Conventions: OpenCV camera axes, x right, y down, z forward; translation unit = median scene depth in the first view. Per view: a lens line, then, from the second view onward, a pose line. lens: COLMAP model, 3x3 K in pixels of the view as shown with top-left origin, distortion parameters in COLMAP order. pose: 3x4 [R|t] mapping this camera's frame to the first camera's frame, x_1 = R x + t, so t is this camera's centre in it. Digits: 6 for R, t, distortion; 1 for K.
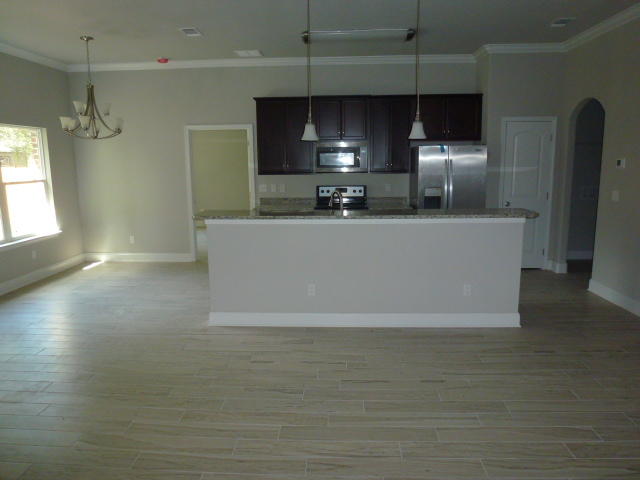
lens RADIAL K [[467.7, 0, 319.3], [0, 467.7, 234.9], [0, 0, 1]] dist [-0.045313, -0.004141]
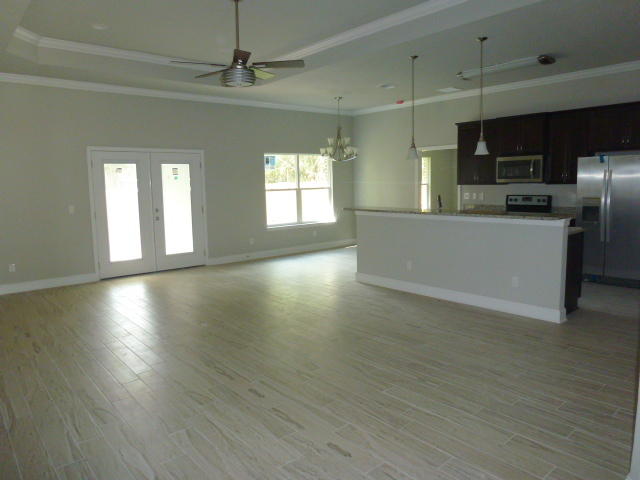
lens RADIAL K [[467.7, 0, 319.8], [0, 467.7, 241.1], [0, 0, 1]] dist [-0.045313, -0.004141]
pose [[0.679897, 0.087510, -0.728067, 0.586918], [-0.099123, 0.994709, 0.026995, 0.024536], [0.726577, 0.053814, 0.684974, -0.112547]]
